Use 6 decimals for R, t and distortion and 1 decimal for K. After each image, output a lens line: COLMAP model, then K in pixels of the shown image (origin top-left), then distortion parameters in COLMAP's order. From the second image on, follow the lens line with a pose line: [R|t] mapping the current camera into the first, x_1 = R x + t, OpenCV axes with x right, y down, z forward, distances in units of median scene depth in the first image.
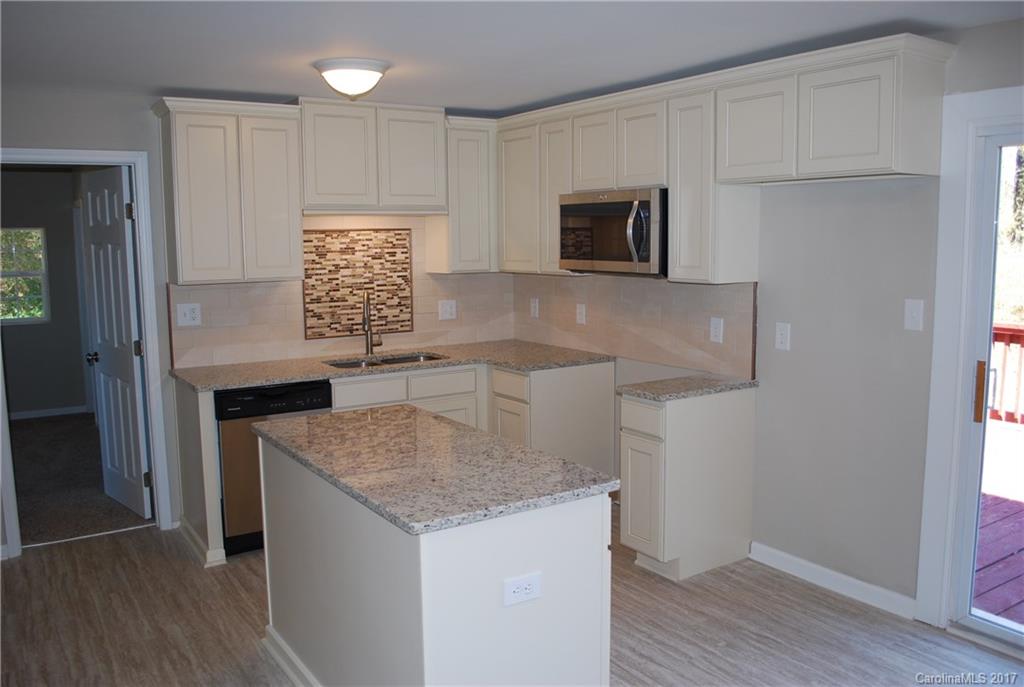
lens RADIAL K [[833.9, 0, 512.0], [0, 833.9, 343.5], [0, 0, 1]] dist [-0.076965, 0.001650]
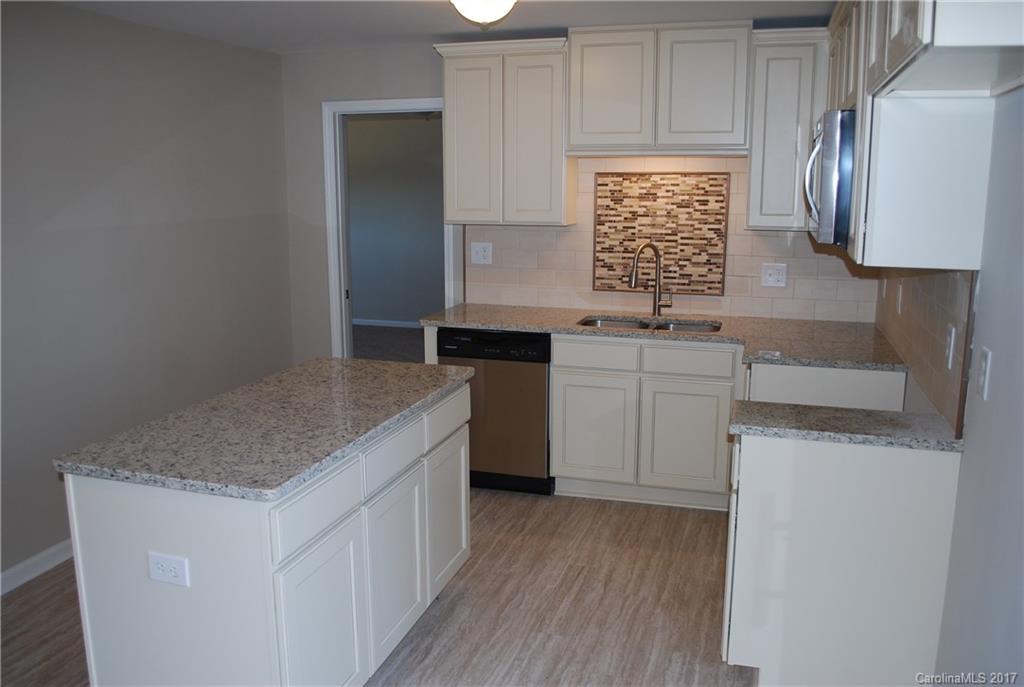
lens RADIAL K [[833.9, 0, 512.0], [0, 833.9, 343.5], [0, 0, 1]] dist [-0.076965, 0.001650]
pose [[0.641058, 0.156350, -0.751398, 0.399085], [-0.106375, 0.987681, 0.114760, -0.042529], [0.760085, 0.006362, 0.649793, 0.309500]]
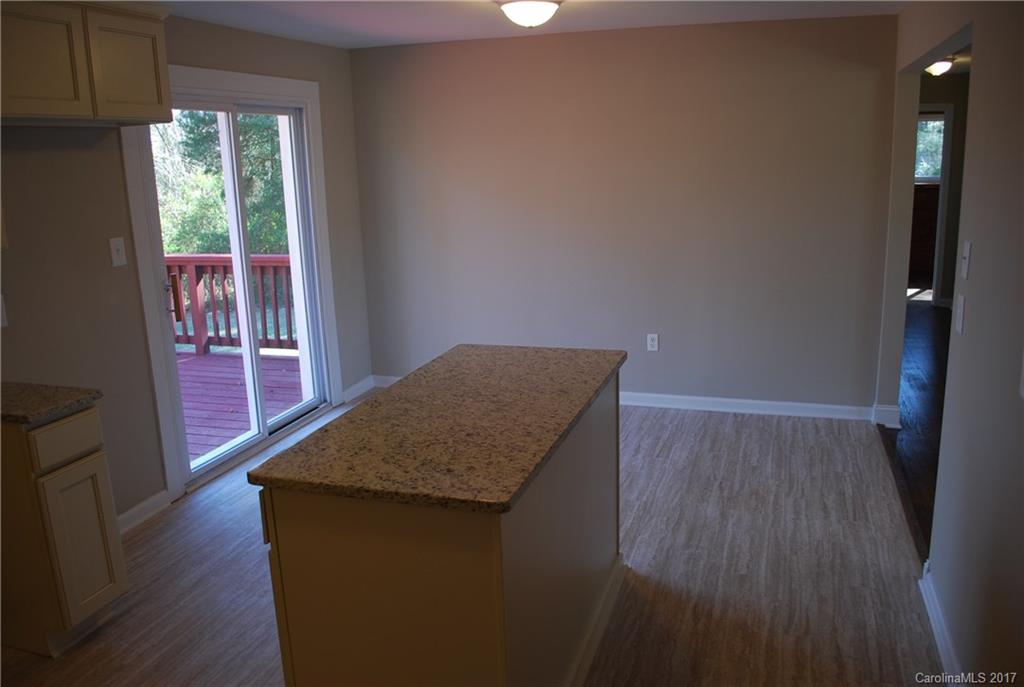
lens RADIAL K [[833.9, 0, 512.0], [0, 833.9, 343.5], [0, 0, 1]] dist [-0.076965, 0.001650]
pose [[-0.620630, -0.145846, 0.770420, -0.458599], [0.140231, 0.946063, 0.292063, -0.105134], [-0.771462, 0.289300, -0.566703, 0.802320]]
